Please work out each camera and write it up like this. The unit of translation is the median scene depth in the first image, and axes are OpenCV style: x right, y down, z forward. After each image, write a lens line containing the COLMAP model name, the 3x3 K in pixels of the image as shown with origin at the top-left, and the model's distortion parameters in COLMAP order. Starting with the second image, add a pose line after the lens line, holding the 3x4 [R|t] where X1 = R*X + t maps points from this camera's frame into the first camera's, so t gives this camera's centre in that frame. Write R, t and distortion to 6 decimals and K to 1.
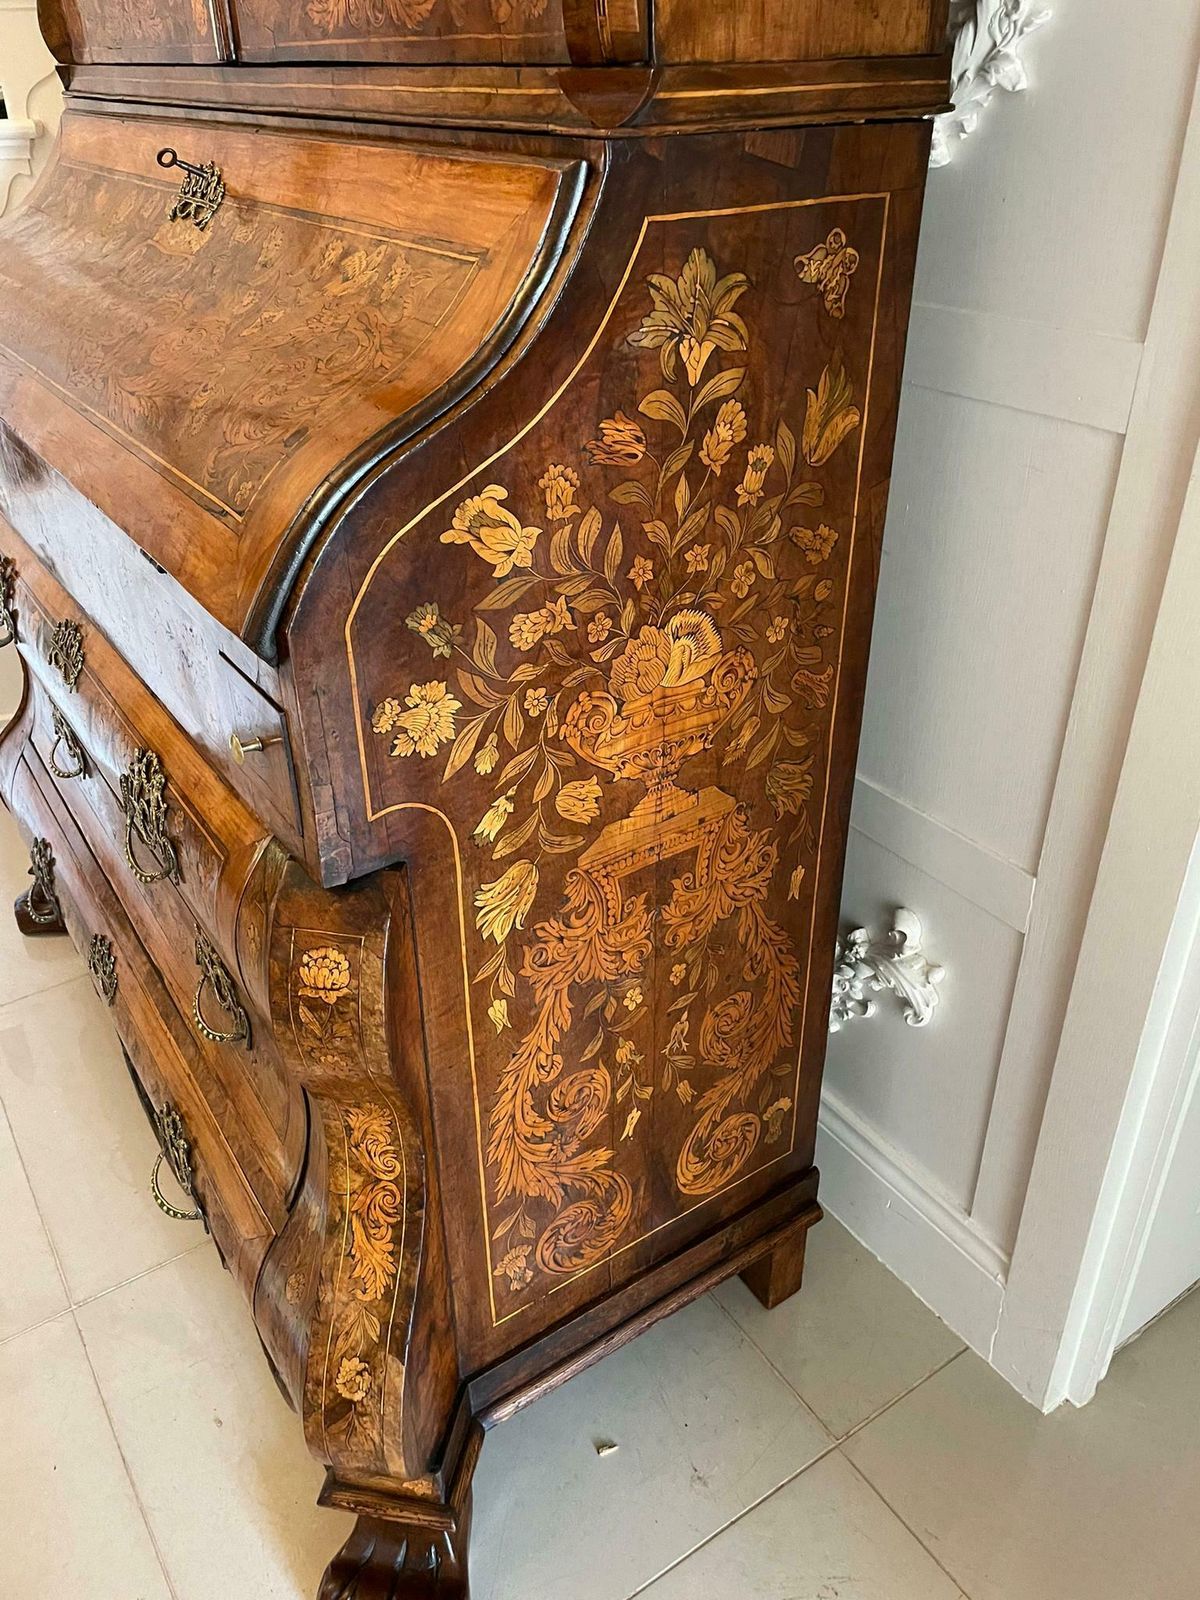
lens RADIAL K [[1220.2, 0, 600.1], [0, 1220.2, 783.9], [0, 0, 1]] dist [0.091725, -0.122210]
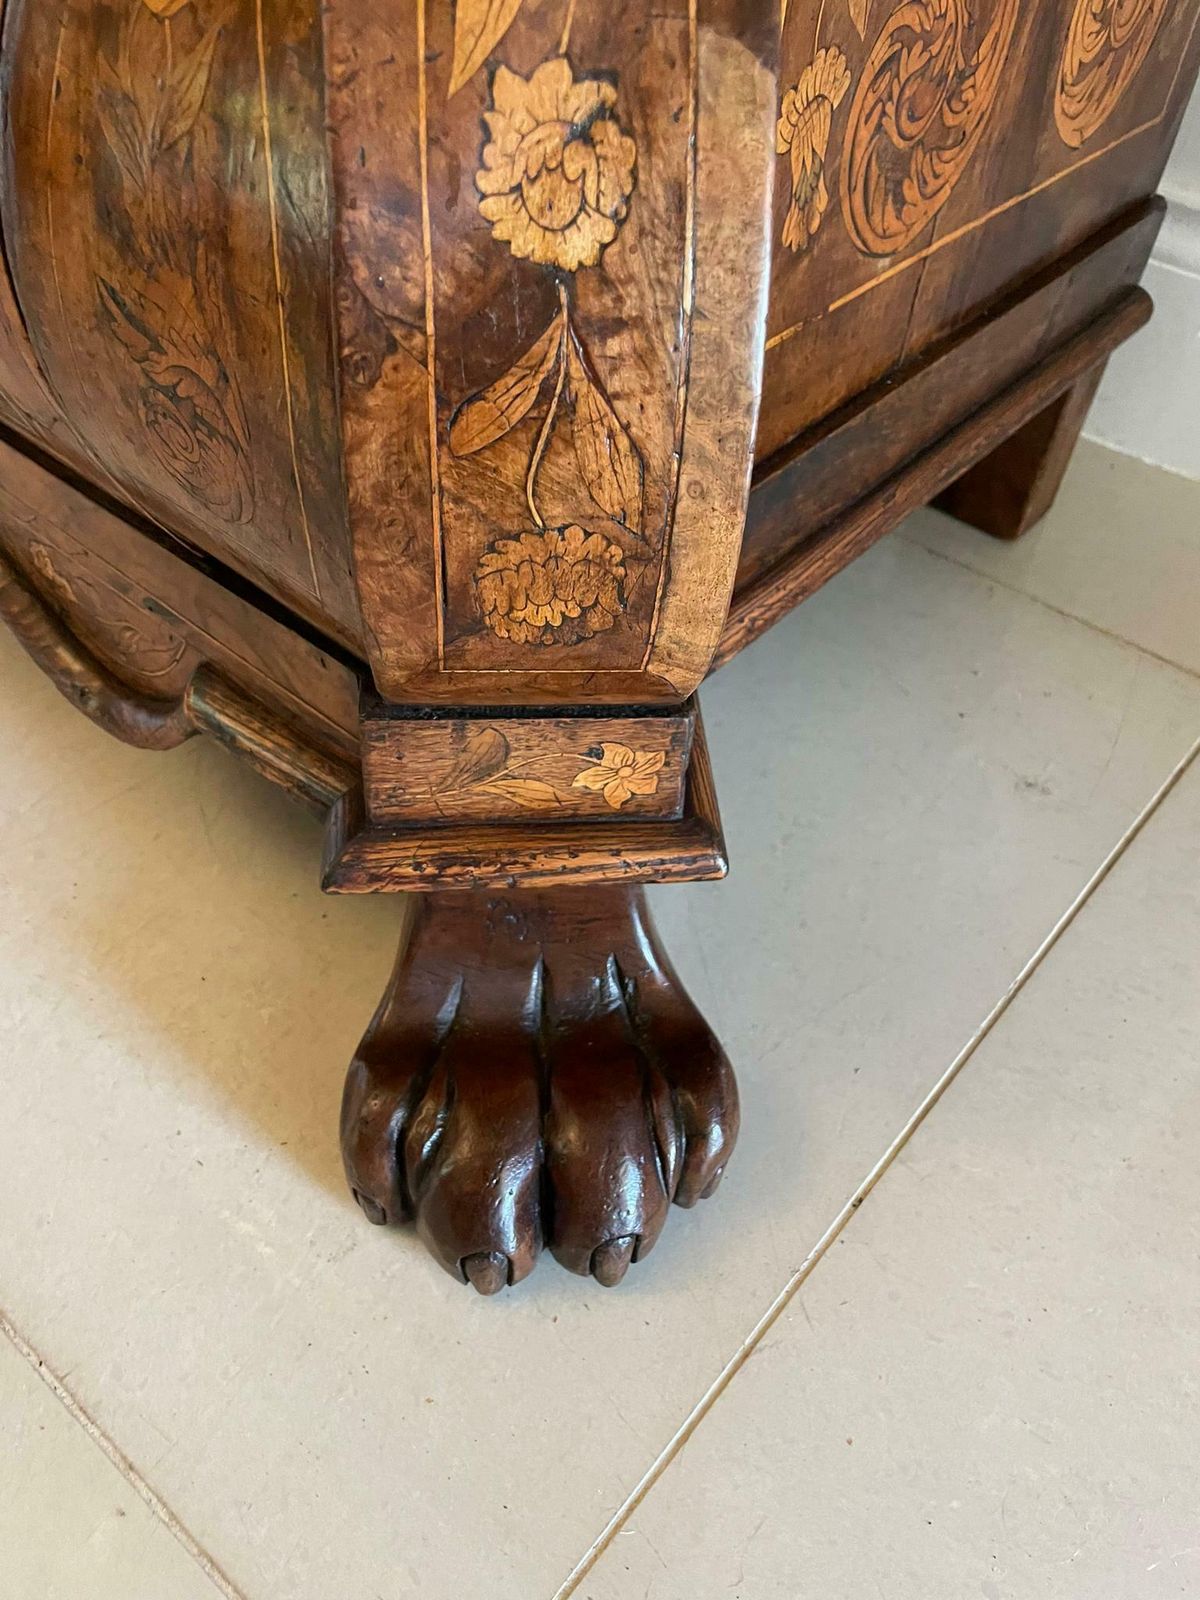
lens RADIAL K [[1220.2, 0, 604.3], [0, 1220.2, 793.8], [0, 0, 1]] dist [0.091725, -0.122210]
pose [[0.958206, -0.153312, 0.241530, -0.262050], [0.081932, 0.955979, 0.281765, 0.525522], [-0.274096, -0.250200, 0.928586, 0.752786]]
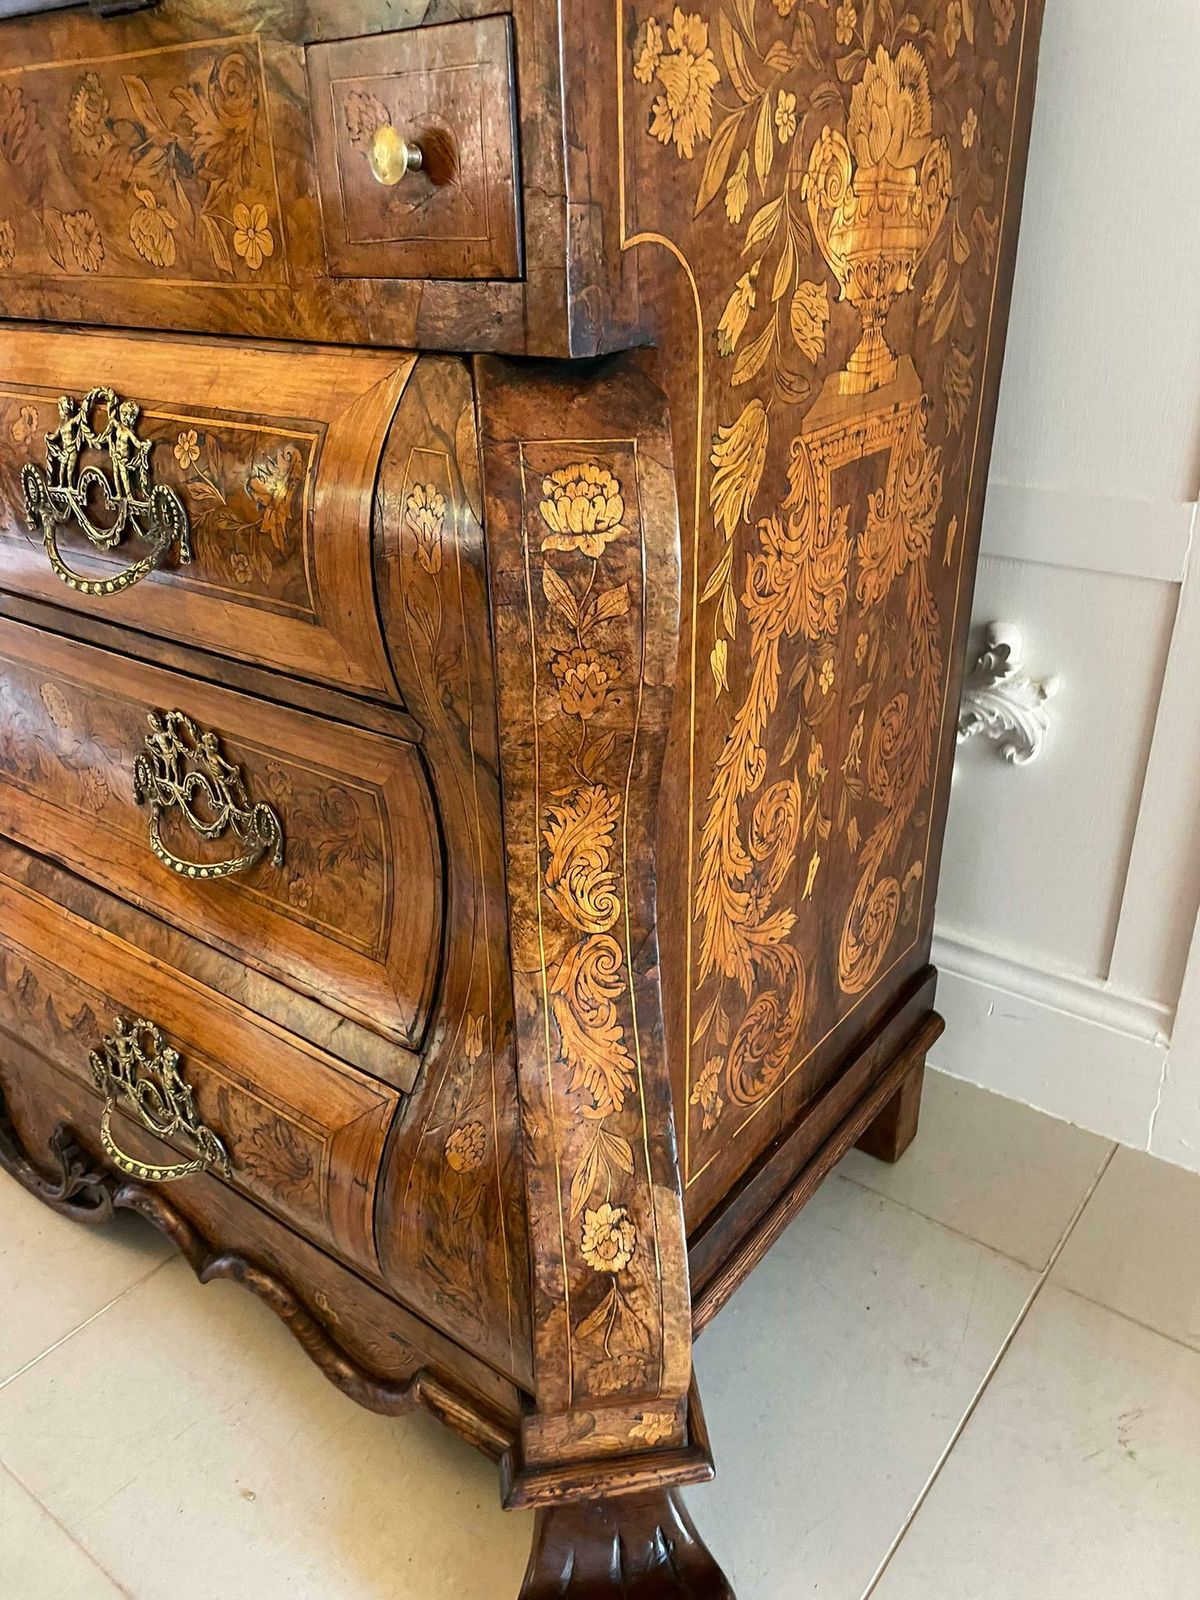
lens RADIAL K [[1220.2, 0, 608.5], [0, 1220.2, 787.6], [0, 0, 1]] dist [0.091725, -0.122210]
pose [[0.945982, -0.148506, 0.288209, -0.349750], [0.173196, 0.982934, -0.061999, 0.285064], [-0.274083, 0.108567, 0.955558, 0.348381]]
